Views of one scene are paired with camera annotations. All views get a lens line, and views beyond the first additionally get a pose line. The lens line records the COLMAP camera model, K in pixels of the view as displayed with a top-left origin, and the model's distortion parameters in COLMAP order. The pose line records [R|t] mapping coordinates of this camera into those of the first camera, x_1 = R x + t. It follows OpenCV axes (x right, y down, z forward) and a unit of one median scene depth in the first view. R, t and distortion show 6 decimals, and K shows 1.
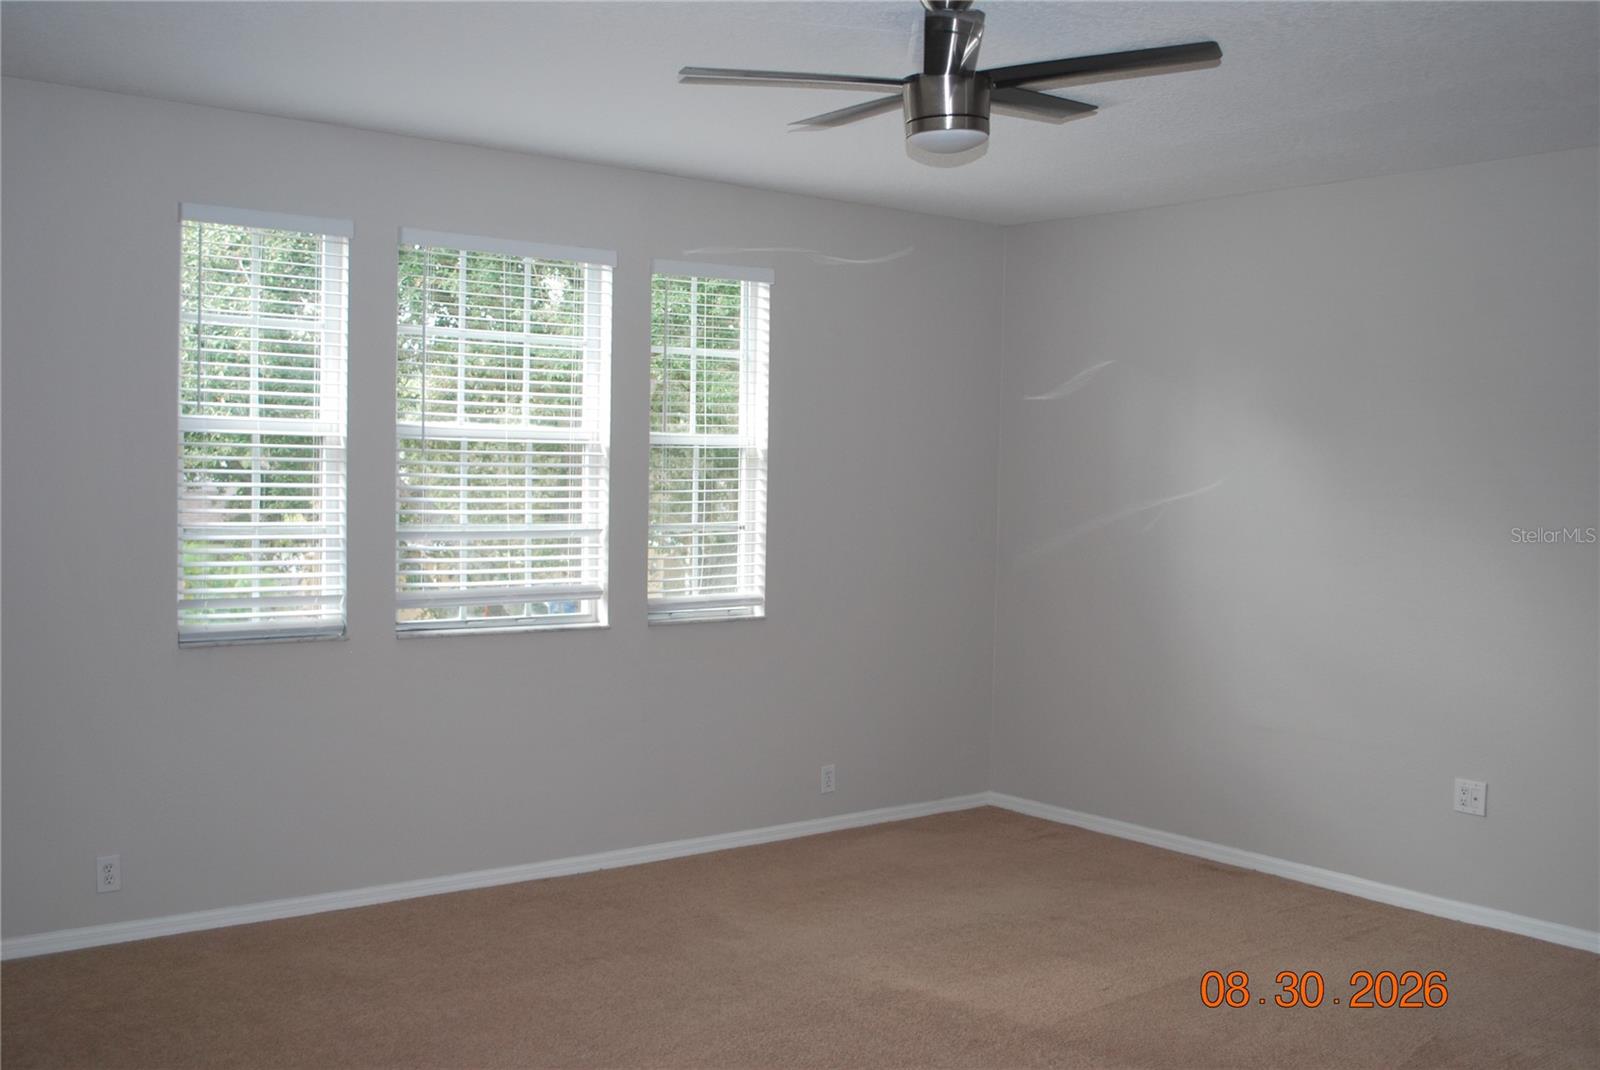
lens RADIAL K [[1589.7, 0, 803.5], [0, 1589.7, 534.4], [0, 0, 1]] dist [-0.059055, 0.000000]
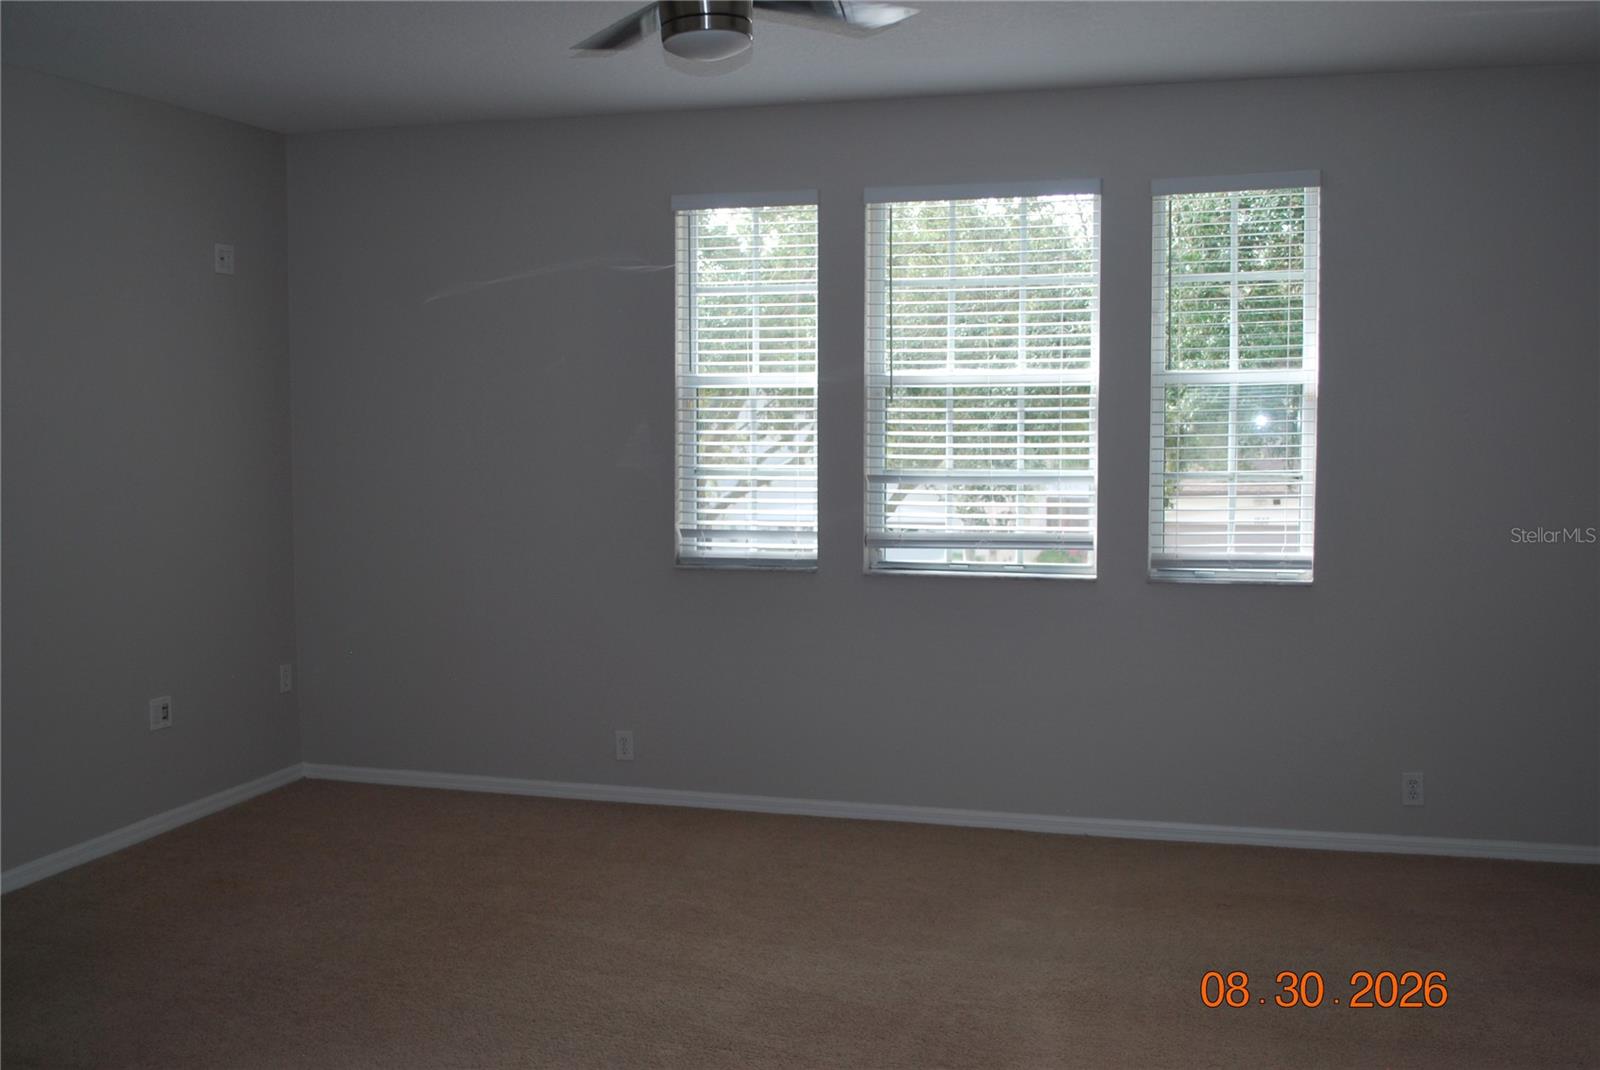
lens RADIAL K [[1589.7, 0, 803.2], [0, 1589.7, 531.6], [0, 0, 1]] dist [-0.059055, 0.000000]
pose [[0.579873, 0.035849, -0.813917, 0.563782], [-0.017903, 0.999351, 0.031262, 0.003640], [0.814510, -0.003557, 0.580139, 0.327029]]
